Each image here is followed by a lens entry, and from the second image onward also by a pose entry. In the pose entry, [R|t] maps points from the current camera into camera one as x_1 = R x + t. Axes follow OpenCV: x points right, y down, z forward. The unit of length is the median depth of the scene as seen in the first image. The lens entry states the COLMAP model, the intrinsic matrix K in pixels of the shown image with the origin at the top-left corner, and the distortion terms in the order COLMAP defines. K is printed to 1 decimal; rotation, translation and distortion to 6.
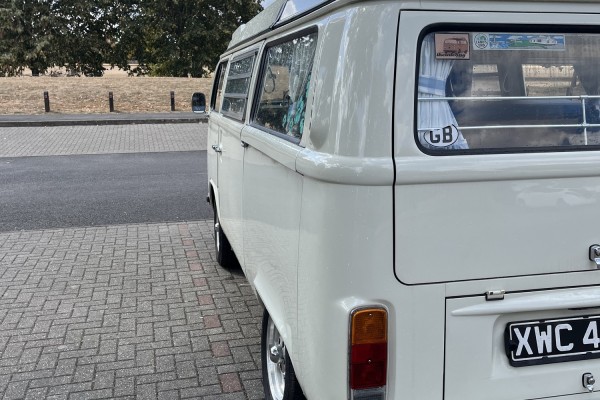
lens RADIAL K [[608.8, 0, 301.8], [0, 608.8, 207.2], [0, 0, 1]] dist [0.031670, 0.005086]
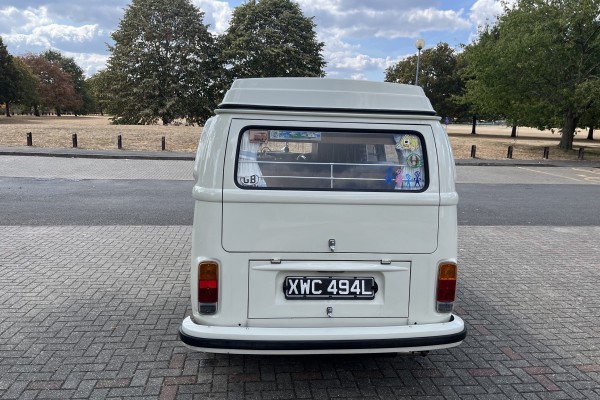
lens RADIAL K [[456.5, 0, 300.0], [0, 456.5, 200.0], [0, 0, 1]] dist [0.035681, -0.005613]
pose [[0.990485, 0.053007, -0.127002, 0.541151], [-0.059954, 0.996871, -0.051511, 0.017082], [0.123874, 0.058635, 0.990564, -0.445429]]
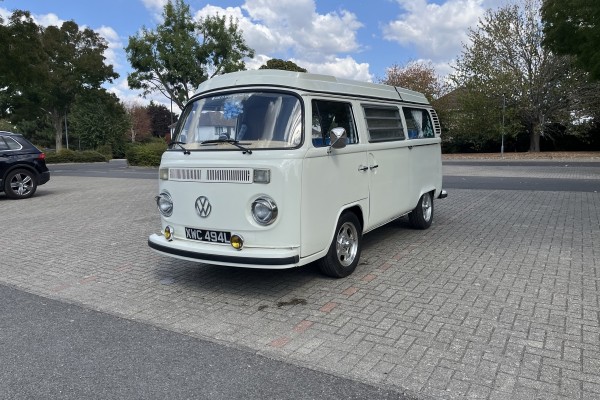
lens RADIAL K [[456.5, 0, 300.0], [0, 456.5, 200.0], [0, 0, 1]] dist [0.035681, -0.005613]
pose [[-0.698289, -0.063986, 0.712950, -1.767356], [0.179596, 0.948478, 0.261027, -0.741594], [-0.692920, 0.310315, -0.650820, 4.131155]]
